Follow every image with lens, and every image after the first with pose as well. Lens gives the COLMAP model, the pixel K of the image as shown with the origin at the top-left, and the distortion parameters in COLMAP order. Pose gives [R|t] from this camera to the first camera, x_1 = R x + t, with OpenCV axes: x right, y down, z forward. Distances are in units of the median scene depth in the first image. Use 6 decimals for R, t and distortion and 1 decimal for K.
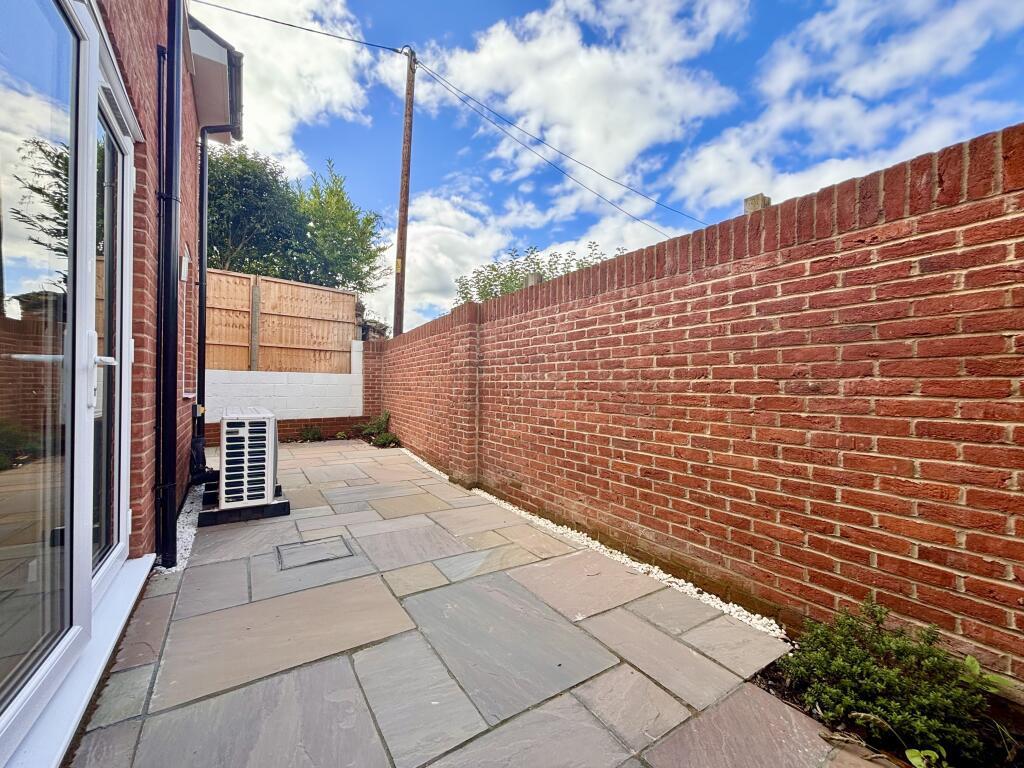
lens RADIAL K [[412.2, 0, 509.9], [0, 412.2, 384.1], [0, 0, 1]] dist [0.009049, -0.000747]
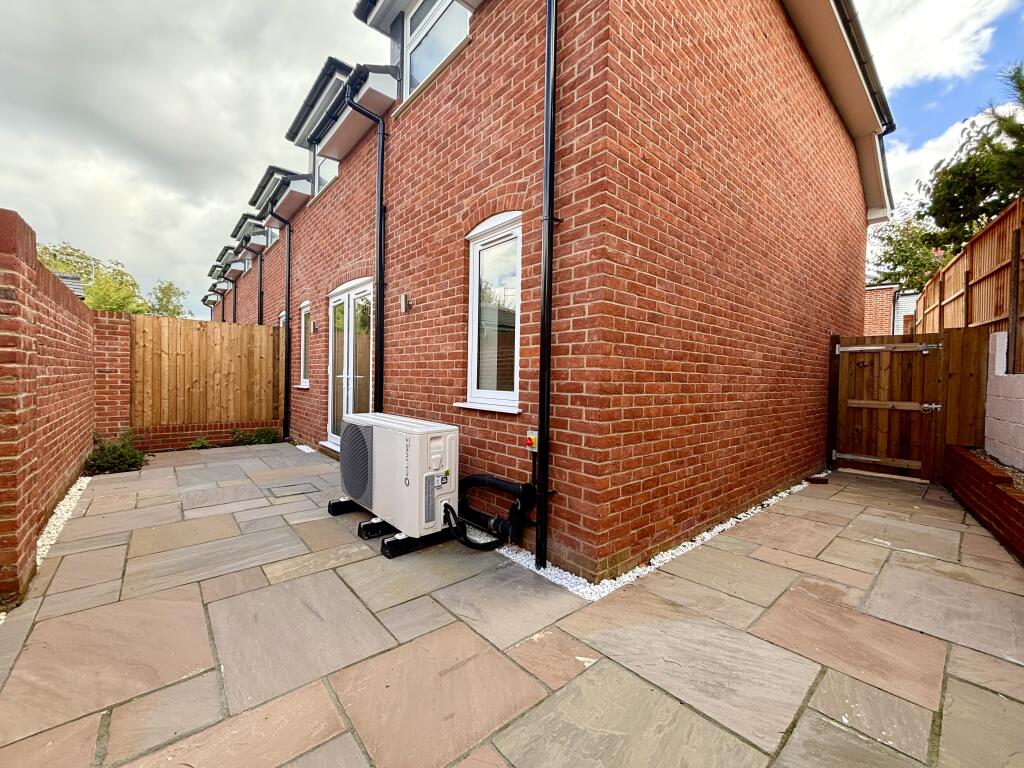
lens RADIAL K [[412.2, 0, 509.9], [0, 412.2, 384.1], [0, 0, 1]] dist [0.009049, -0.000747]
pose [[-0.992242, -0.025555, -0.121670, -1.000448], [-0.026834, 0.999600, 0.008886, -0.041747], [0.121394, 0.012082, -0.992531, 2.449948]]
